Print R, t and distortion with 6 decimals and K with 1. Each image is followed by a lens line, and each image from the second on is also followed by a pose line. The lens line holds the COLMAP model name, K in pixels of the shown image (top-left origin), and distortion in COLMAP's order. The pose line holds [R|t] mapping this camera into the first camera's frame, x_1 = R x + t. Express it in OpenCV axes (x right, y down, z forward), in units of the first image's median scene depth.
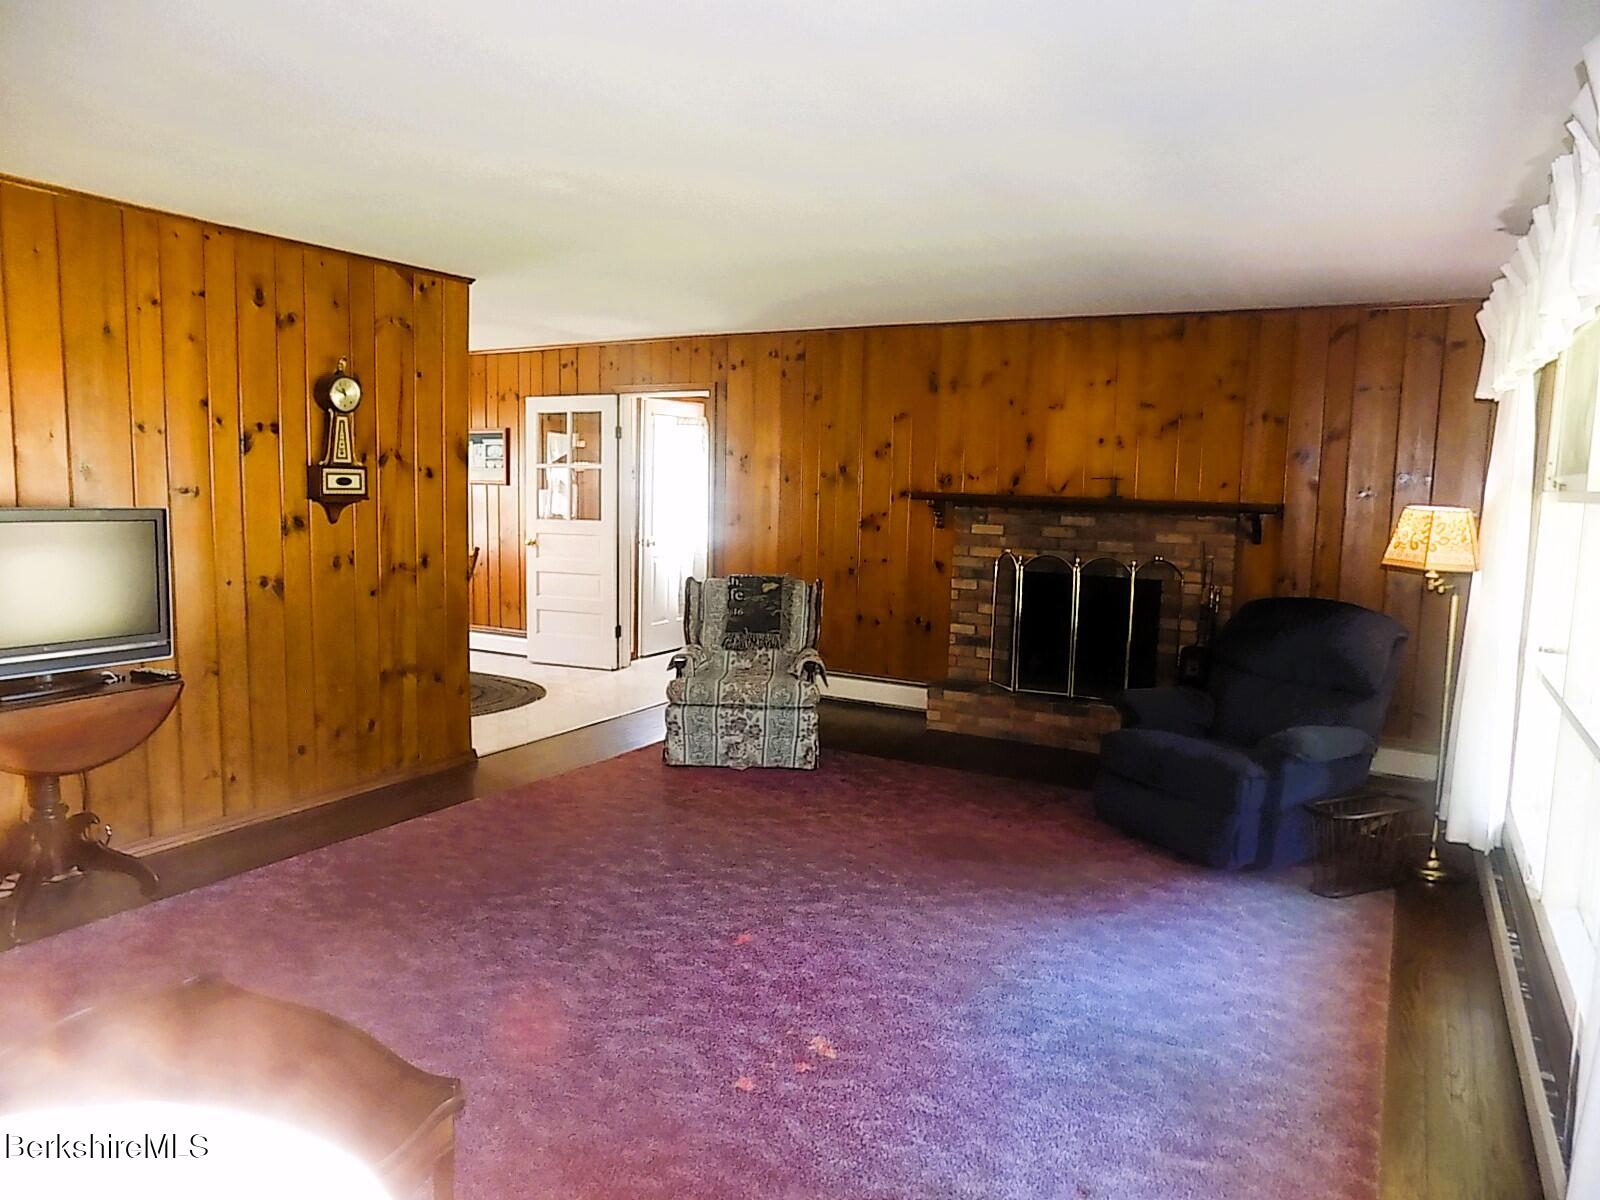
lens RADIAL K [[1084.4, 0, 810.4], [0, 1084.4, 596.7], [0, 0, 1]] dist [-0.046169, 0.016180]
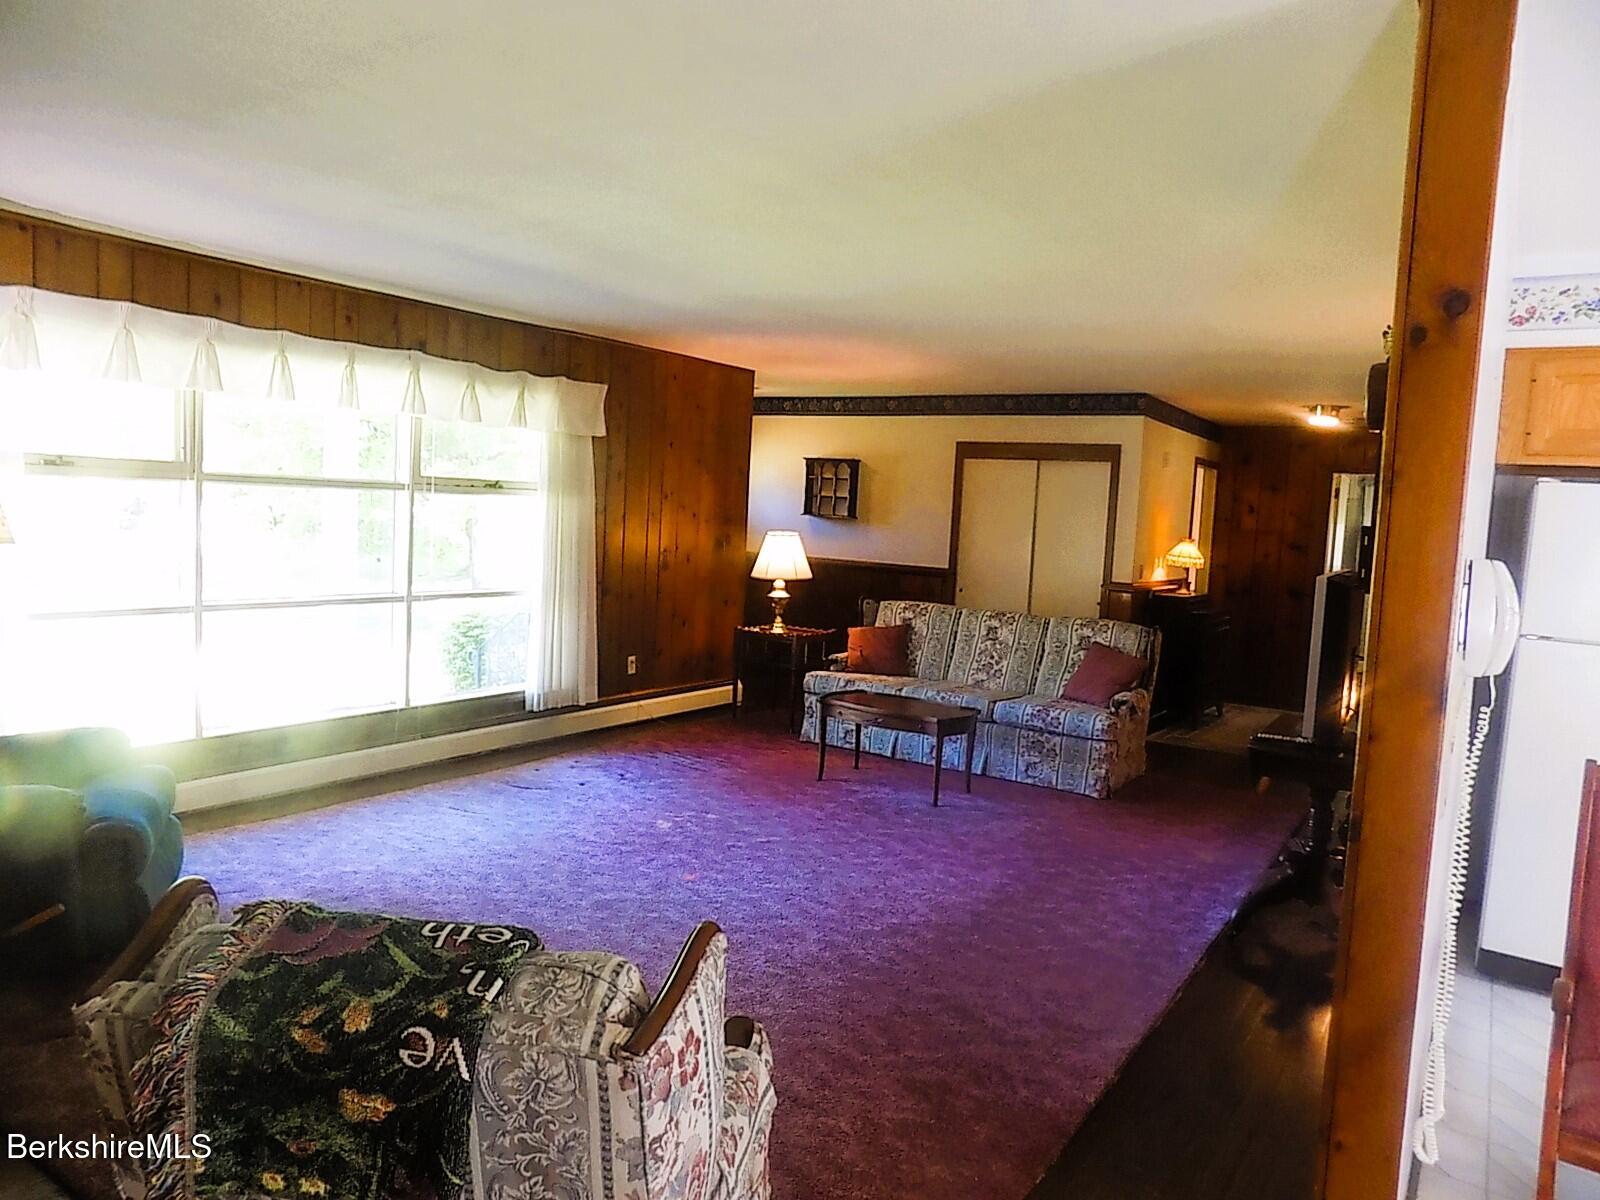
lens RADIAL K [[1084.4, 0, 799.9], [0, 1084.4, 600.1], [0, 0, 1]] dist [-0.046169, 0.016180]
pose [[-0.993712, -0.082228, 0.075992, -0.211711], [-0.065669, 0.977745, 0.199253, -0.202544], [-0.090685, 0.193010, -0.976997, 1.786567]]
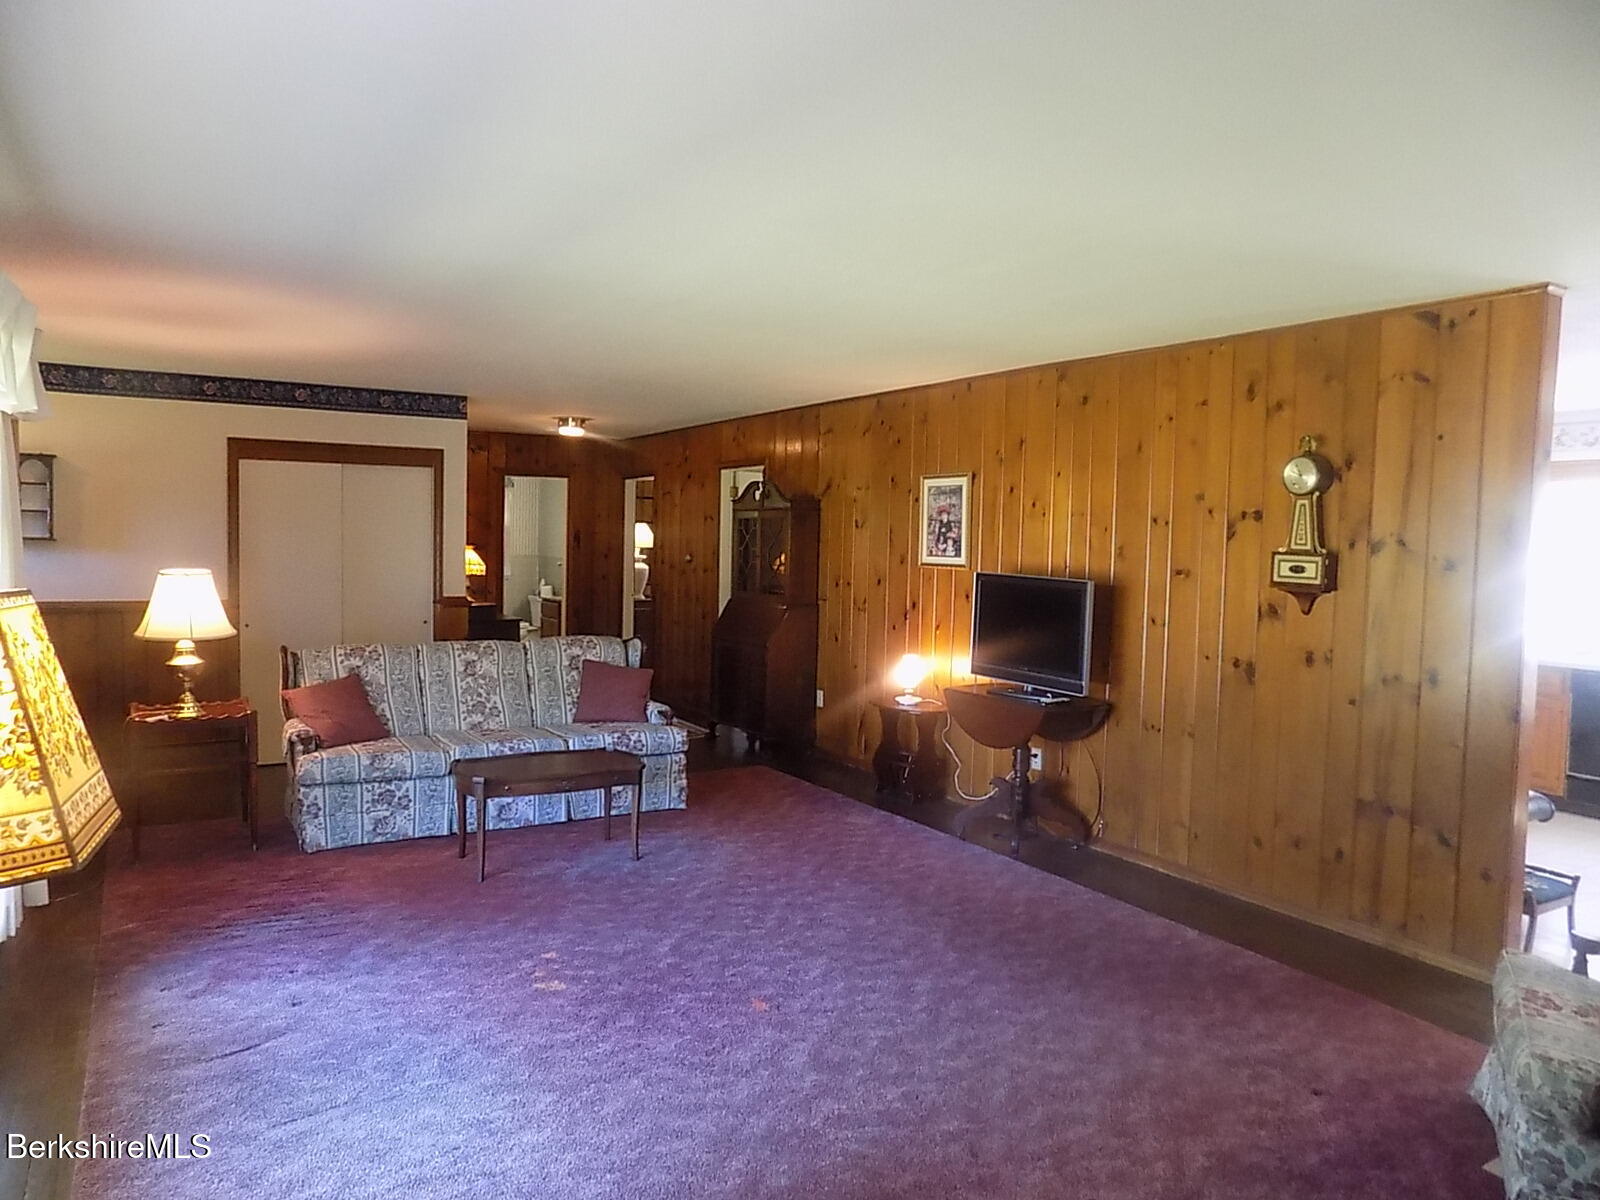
lens RADIAL K [[1084.4, 0, 798.3], [0, 1084.4, 604.4], [0, 0, 1]] dist [-0.046169, 0.016180]
pose [[-0.488537, 0.018811, -0.872340, 0.657012], [-0.131781, 0.986709, 0.095079, -0.123060], [0.862534, 0.161407, -0.479565, 1.217958]]
